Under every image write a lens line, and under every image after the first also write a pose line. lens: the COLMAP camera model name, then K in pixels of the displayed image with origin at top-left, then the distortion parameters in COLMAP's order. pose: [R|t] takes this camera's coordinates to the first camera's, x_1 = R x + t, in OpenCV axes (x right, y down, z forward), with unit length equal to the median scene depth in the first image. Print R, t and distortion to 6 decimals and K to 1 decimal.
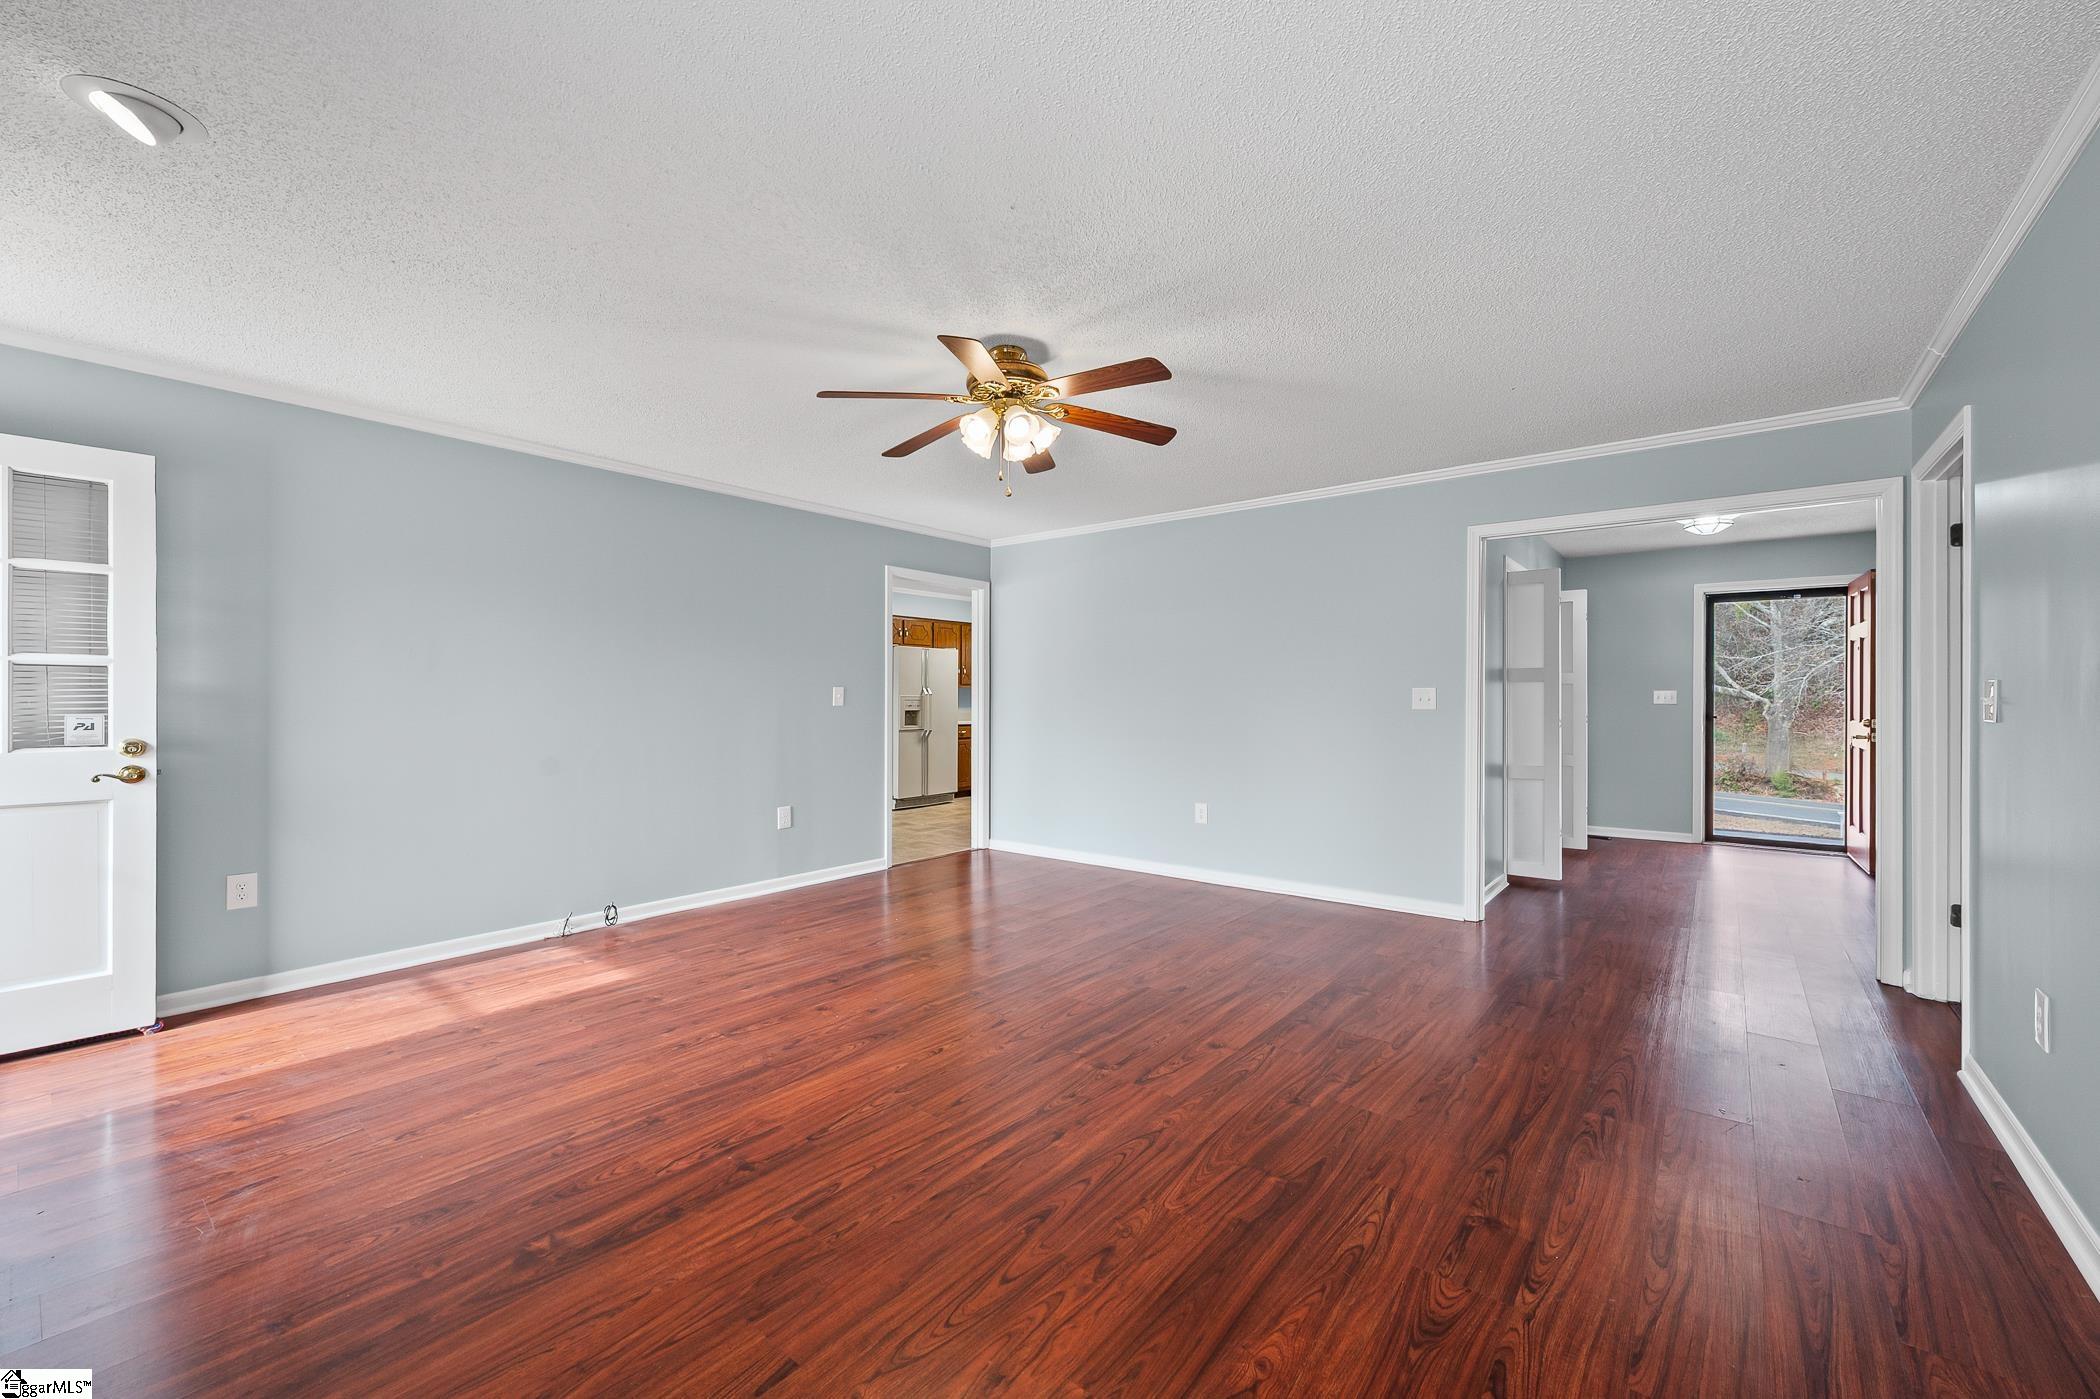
lens RADIAL K [[832.7, 0, 1059.6], [0, 832.7, 700.7], [0, 0, 1]] dist [0.000598, 0.000119]
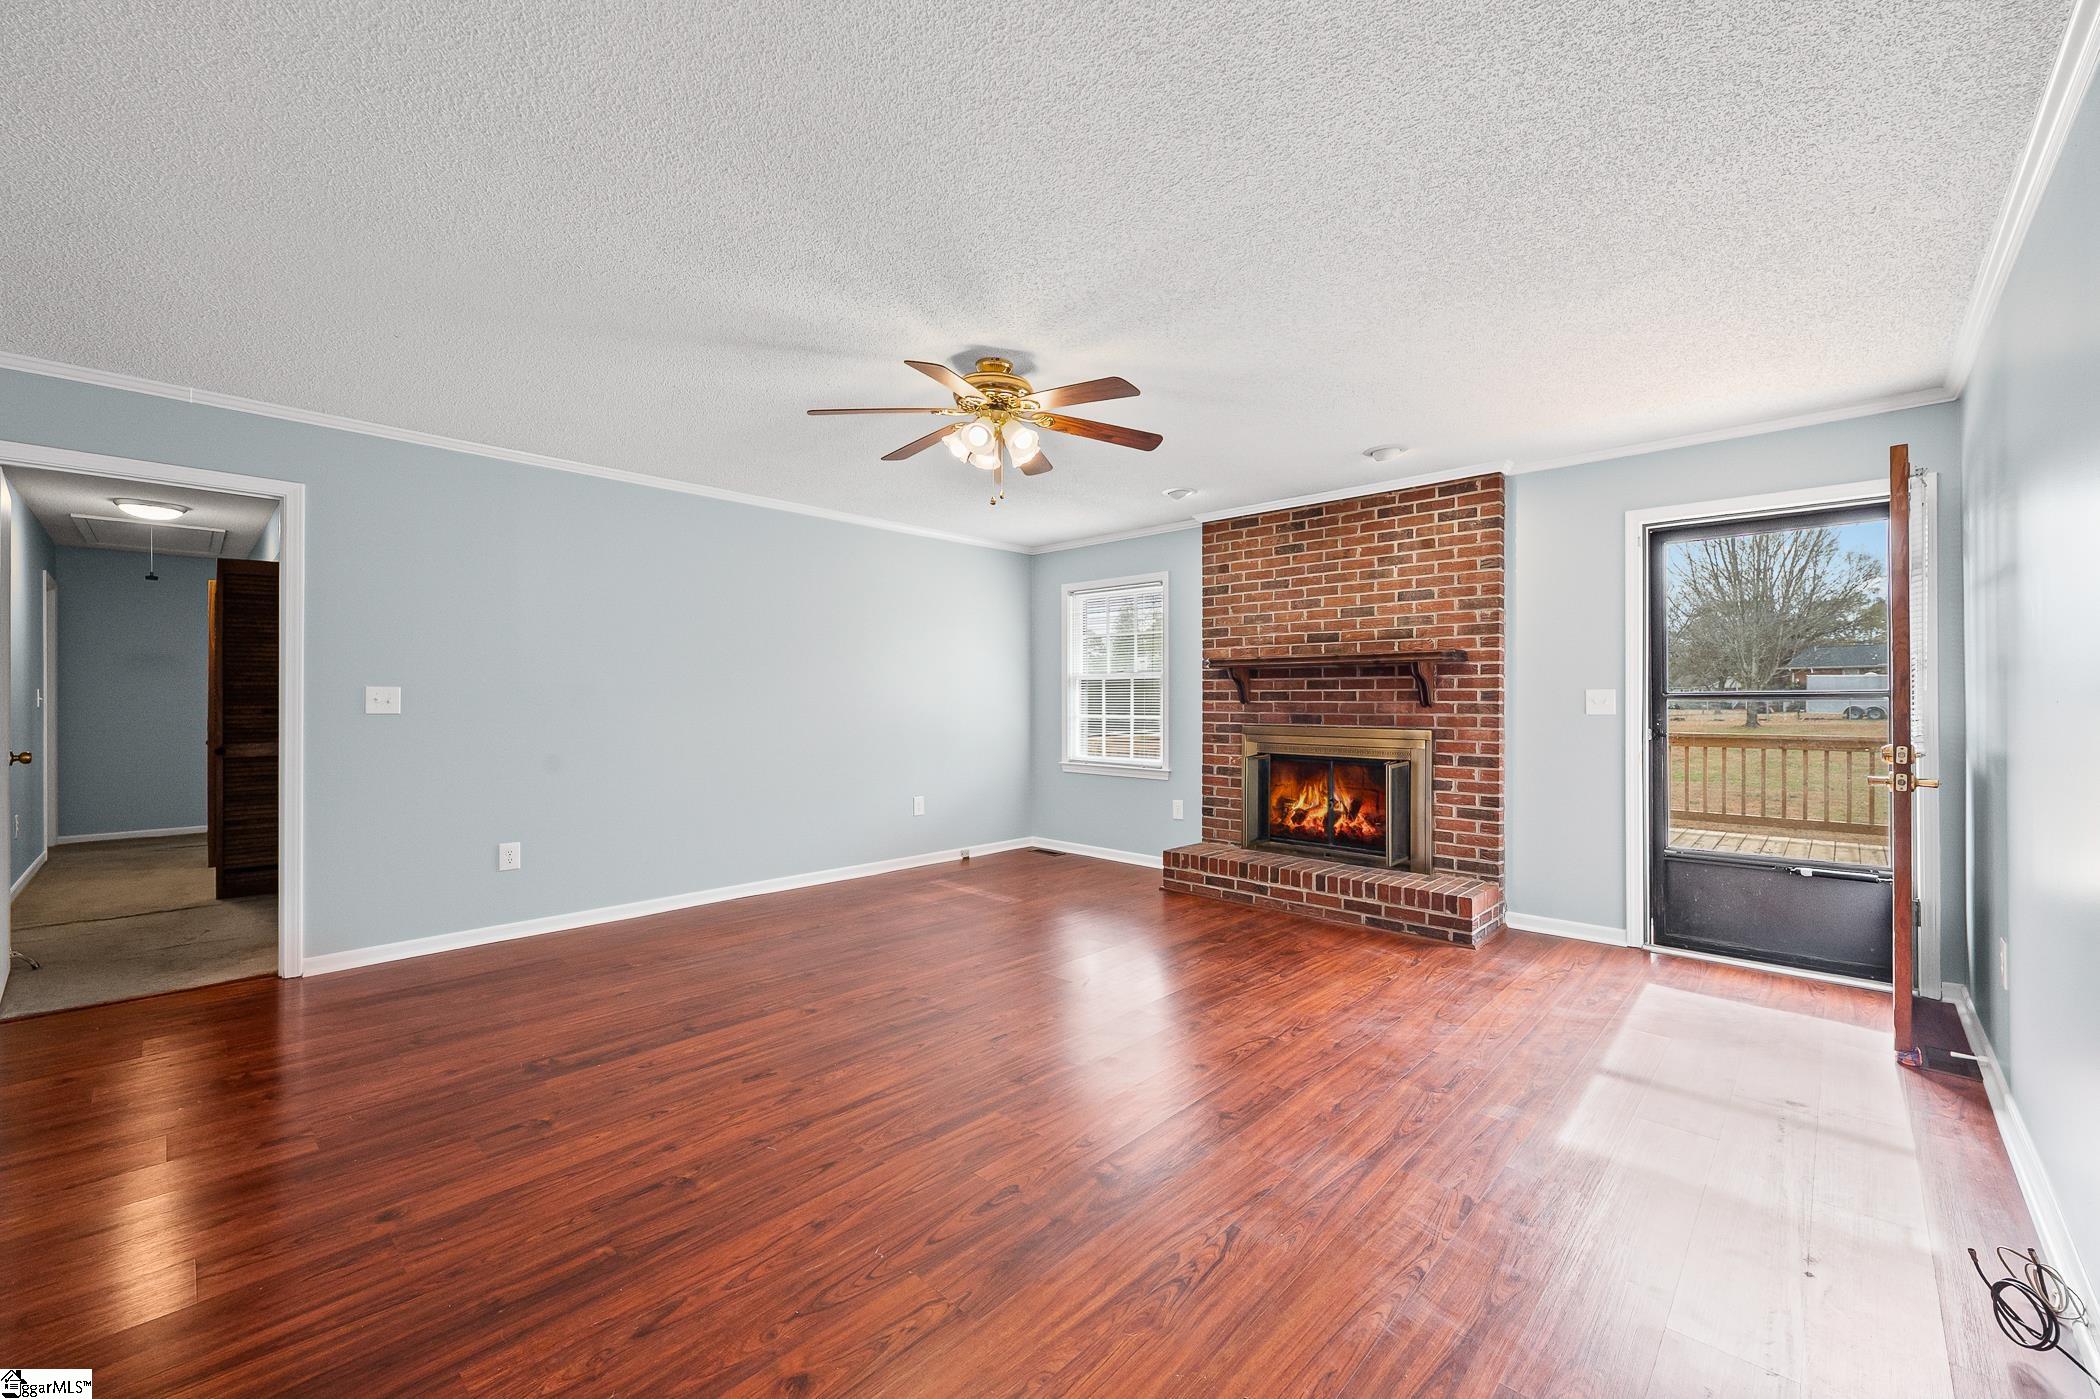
lens RADIAL K [[832.7, 0, 1059.6], [0, 832.7, 700.7], [0, 0, 1]] dist [0.000598, 0.000119]
pose [[-0.996707, -0.001861, 0.081061, -0.232619], [-0.001425, 0.999984, 0.005442, -0.008364], [-0.081069, 0.005308, -0.996694, 2.060067]]
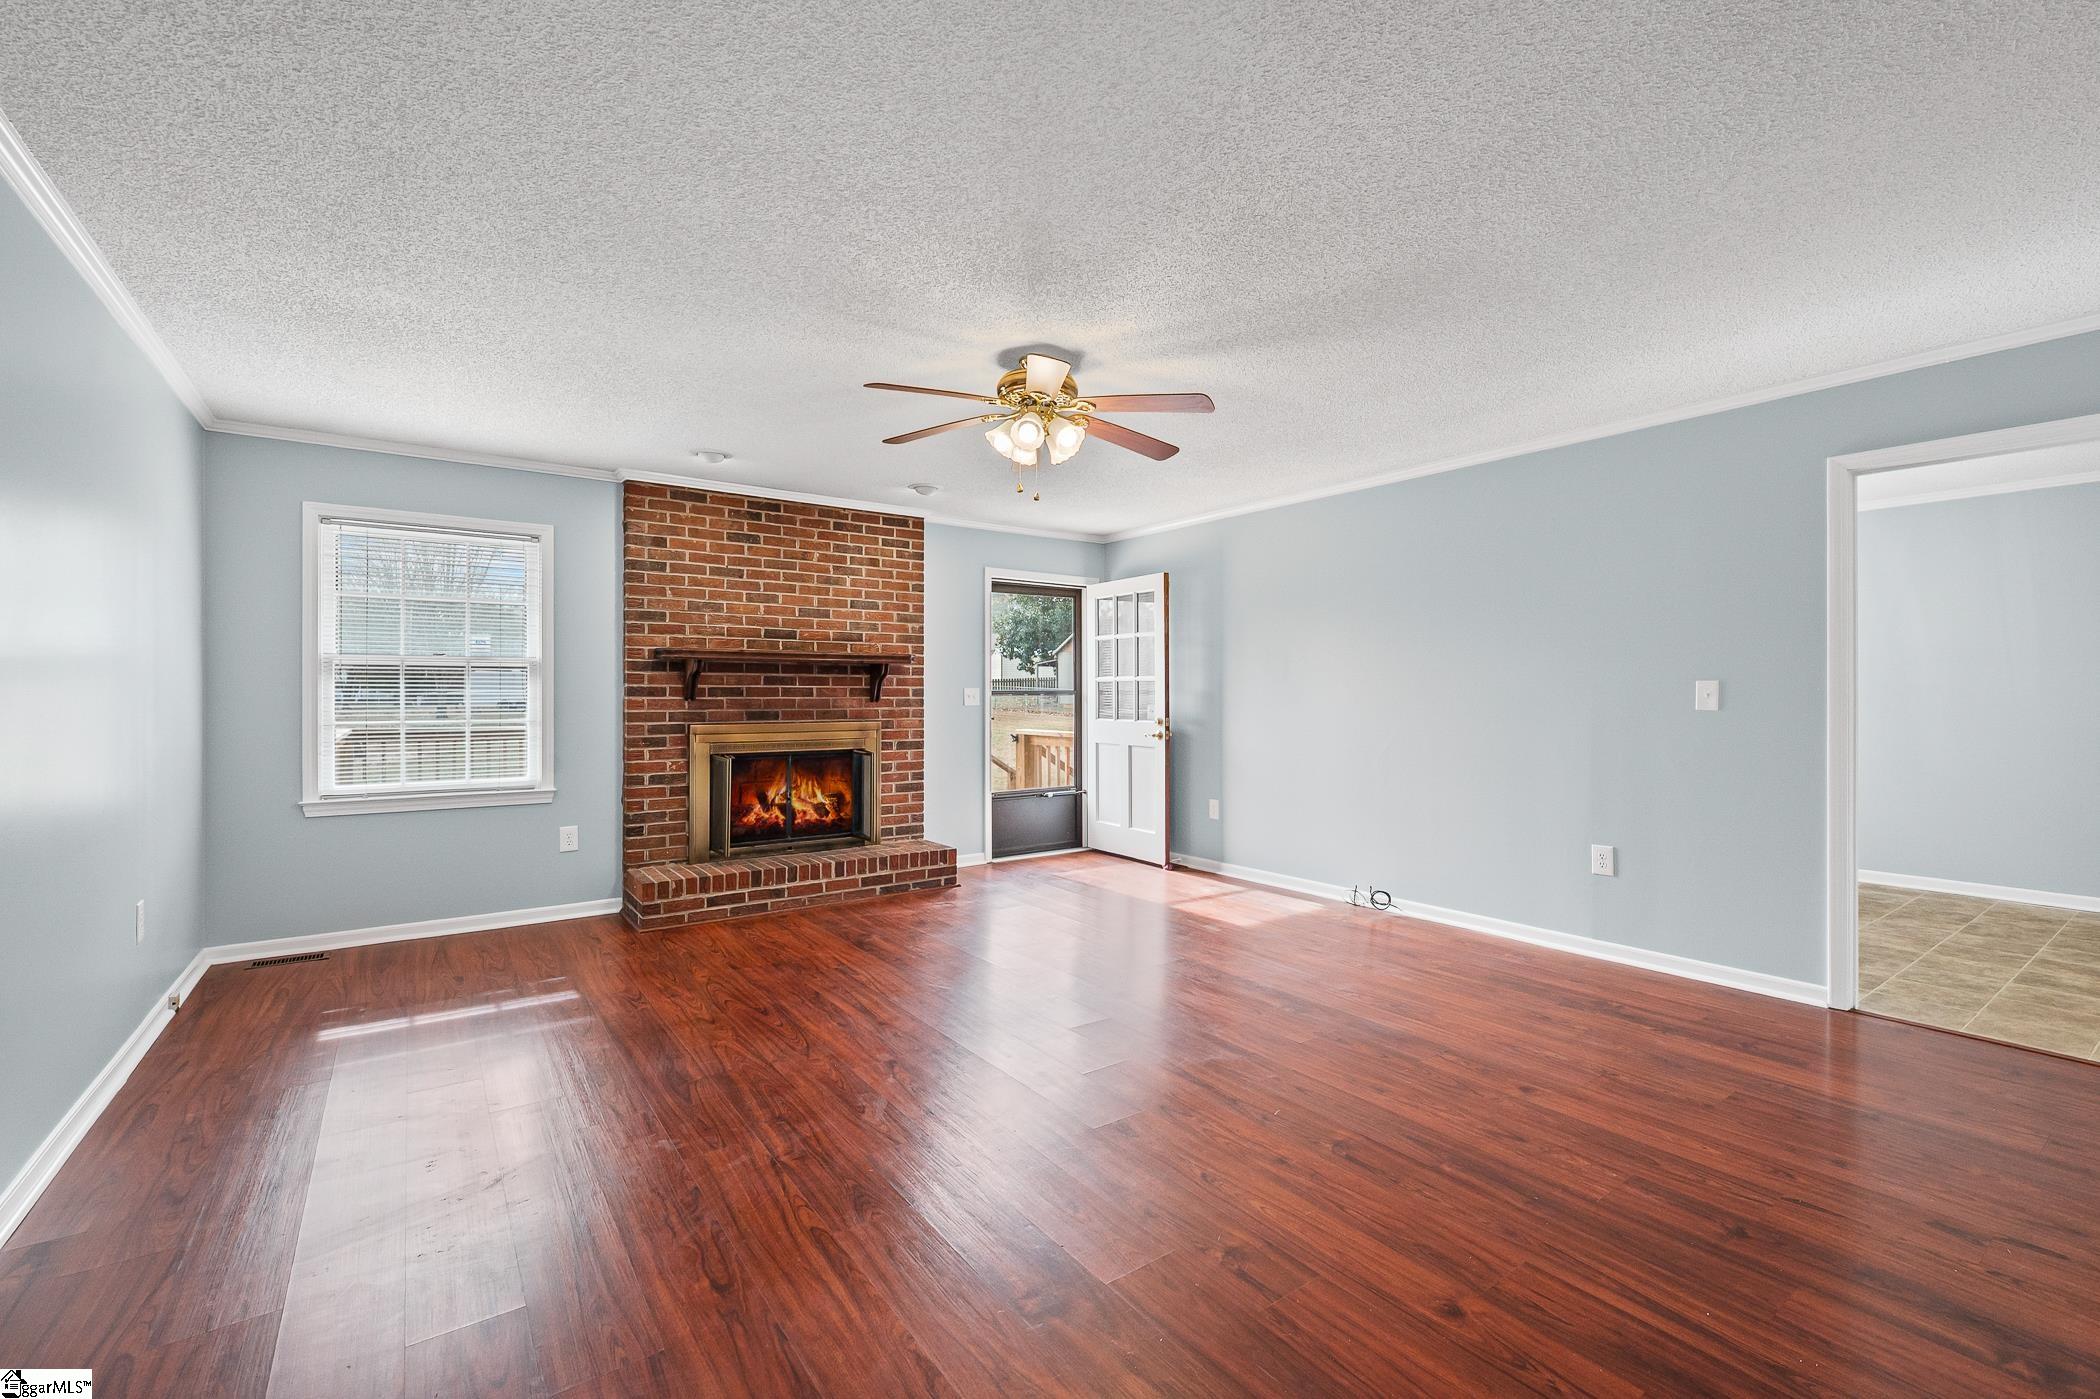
lens RADIAL K [[894.5, 0, 1050.0], [0, 894.5, 699.5], [0, 0, 1]] dist [-0.002644, -0.000179]
pose [[-0.272222, 0.003926, -0.962226, 1.009417], [-0.004303, 0.999977, 0.005297, -0.006392], [0.962225, 0.005583, -0.272199, 1.341240]]
